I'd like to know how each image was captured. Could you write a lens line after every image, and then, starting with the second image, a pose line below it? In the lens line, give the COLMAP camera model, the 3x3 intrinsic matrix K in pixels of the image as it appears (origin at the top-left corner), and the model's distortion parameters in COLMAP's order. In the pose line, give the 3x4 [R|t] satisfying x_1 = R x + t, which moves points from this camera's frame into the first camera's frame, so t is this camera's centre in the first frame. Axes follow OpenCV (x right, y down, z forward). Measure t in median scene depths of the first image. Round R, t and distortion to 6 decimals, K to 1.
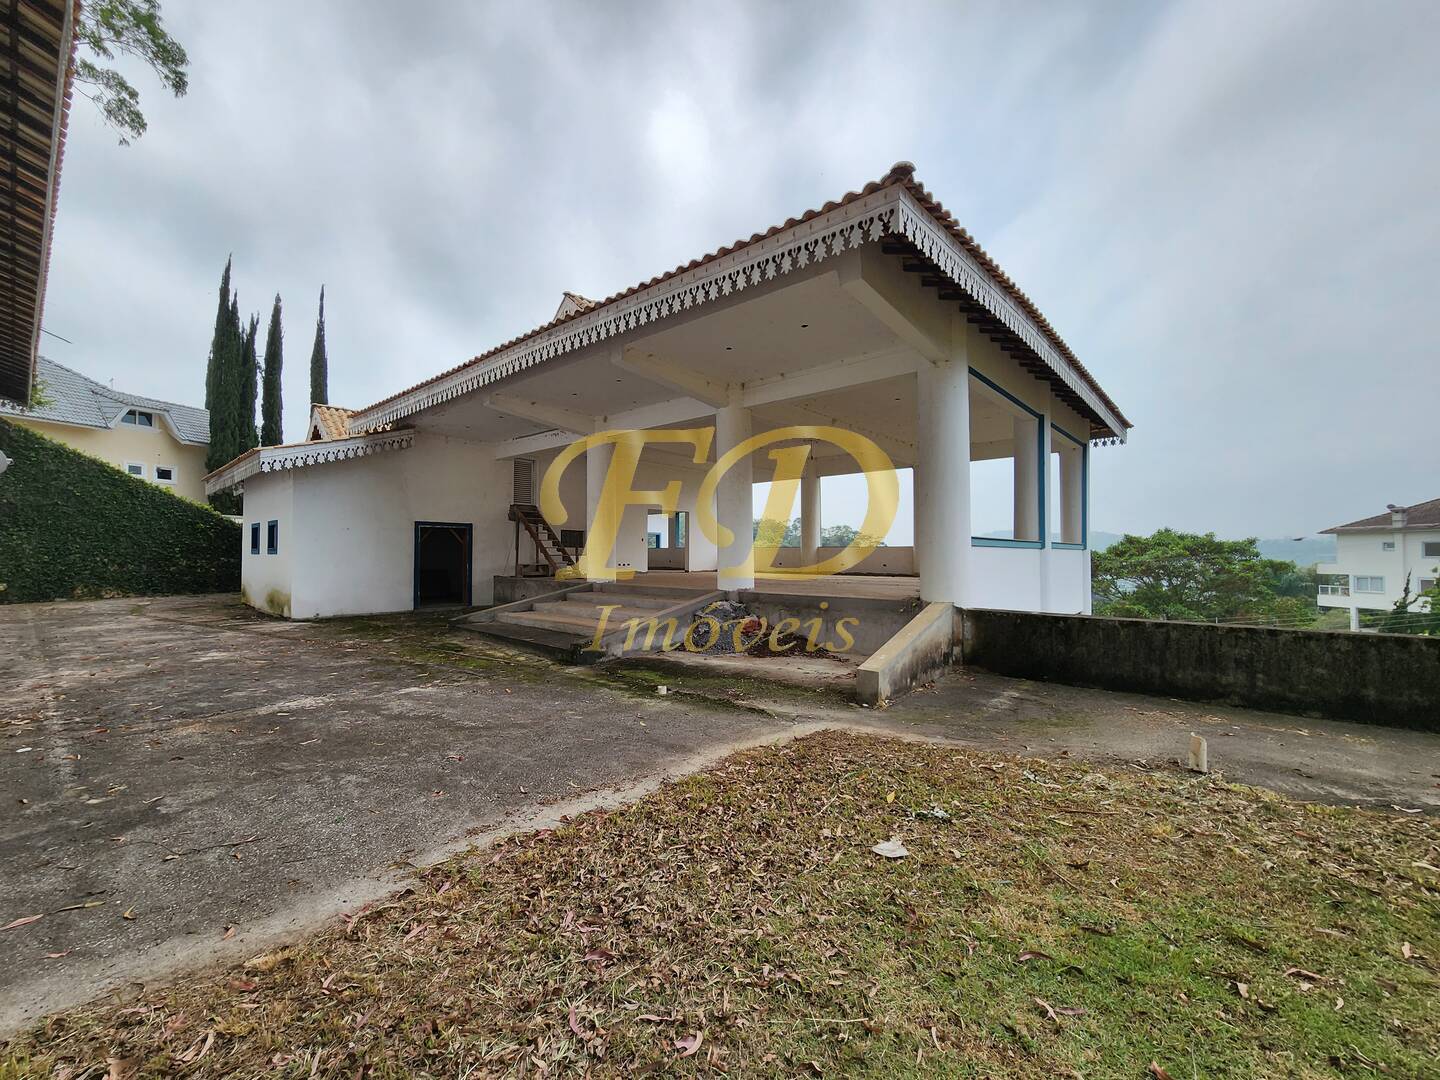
lens RADIAL K [[594.8, 0, 698.3], [0, 594.8, 542.8], [0, 0, 1]] dist [-0.001267, -0.000363]
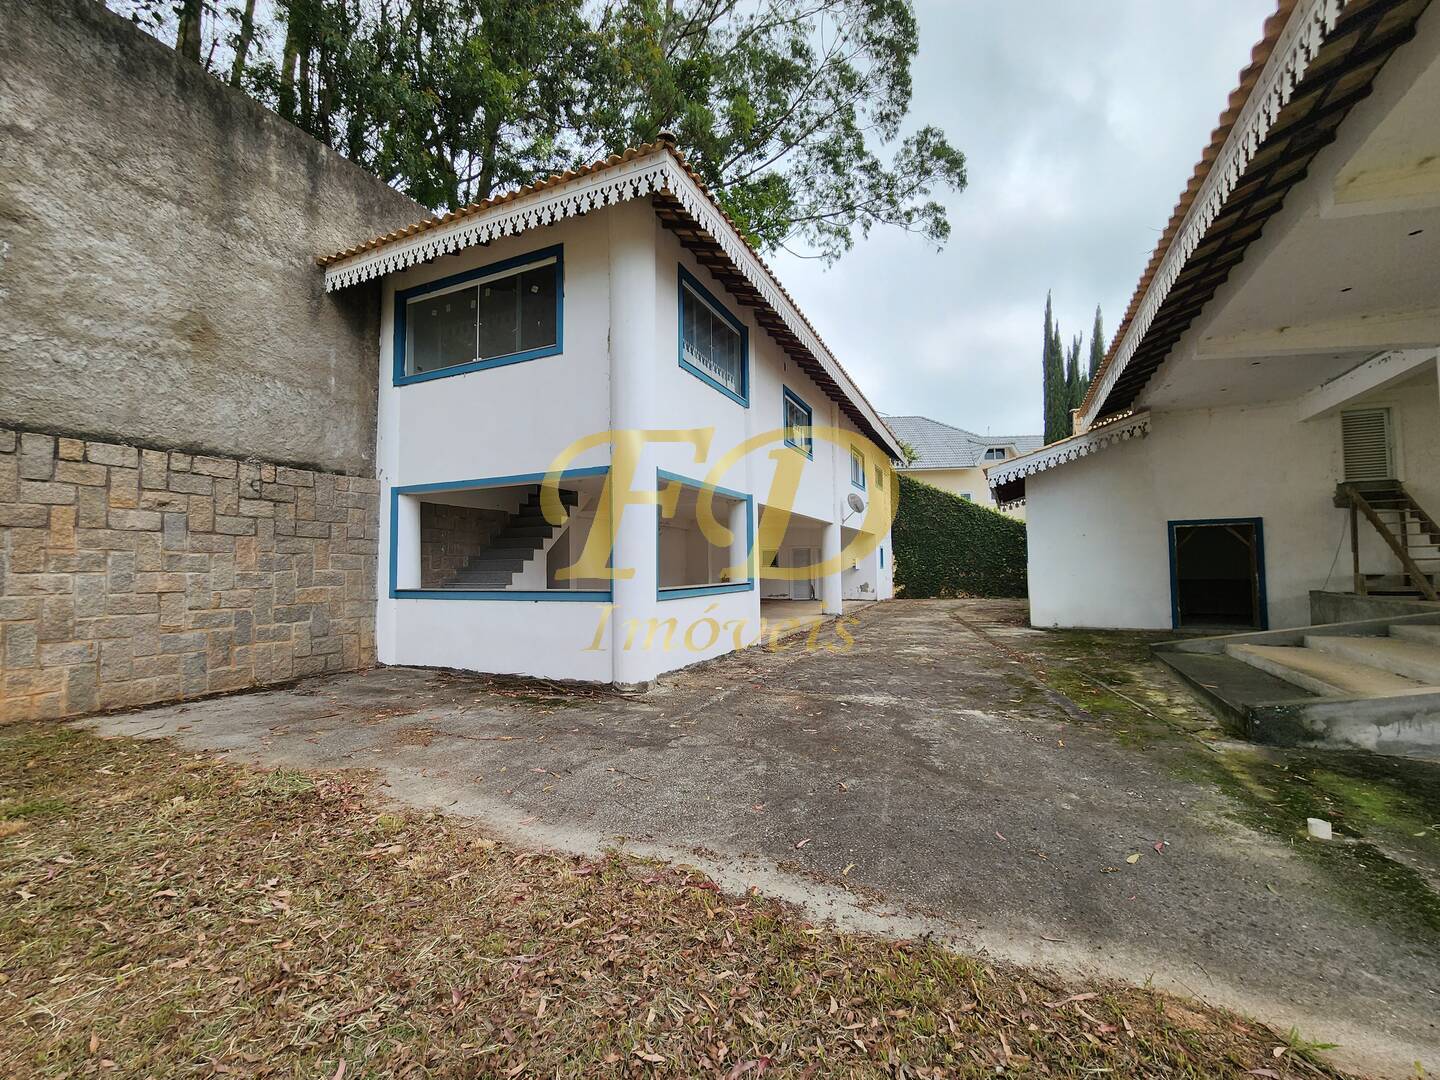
lens RADIAL K [[588.2, 0, 713.8], [0, 588.2, 540.8], [0, 0, 1]] dist [-0.001993, -0.000744]
pose [[0.277412, -0.047151, -0.959593, 0.337335], [0.031368, 0.998707, -0.040005, 0.010237], [0.960239, -0.019002, 0.278532, 0.447040]]
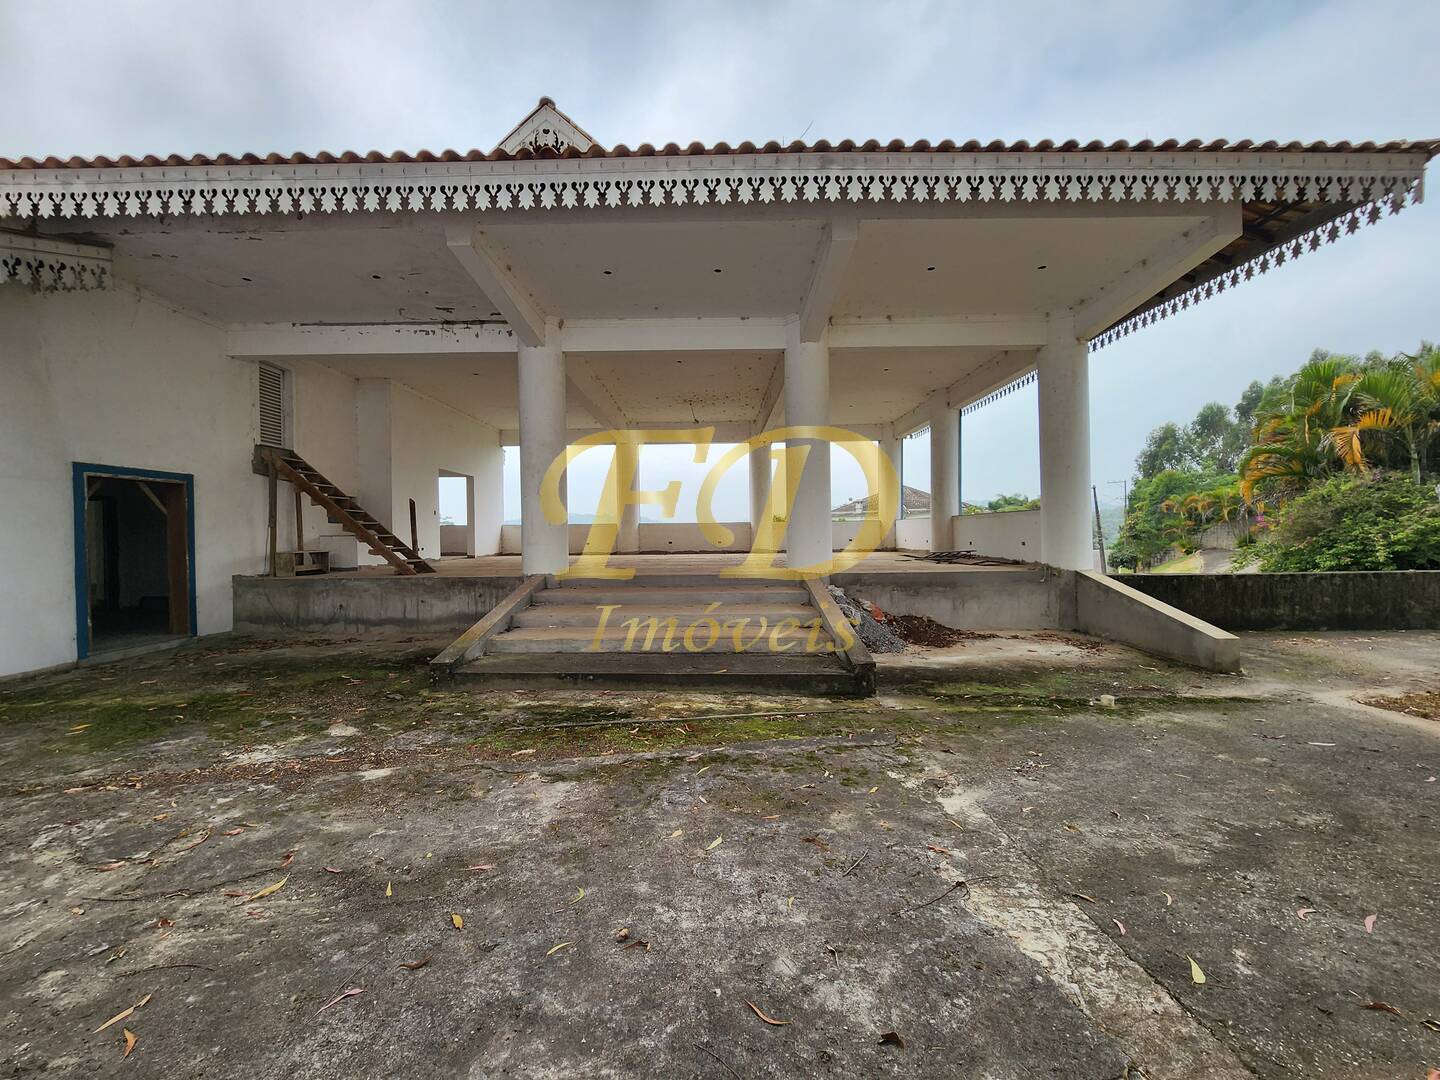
lens RADIAL K [[599.7, 0, 707.6], [0, 599.7, 532.0], [0, 0, 1]] dist [-0.002310, -0.000580]
pose [[0.742893, -0.005801, 0.669385, -1.116415], [0.000061, 0.999963, 0.008598, 0.034130], [-0.669410, -0.006347, 0.742866, 0.928544]]
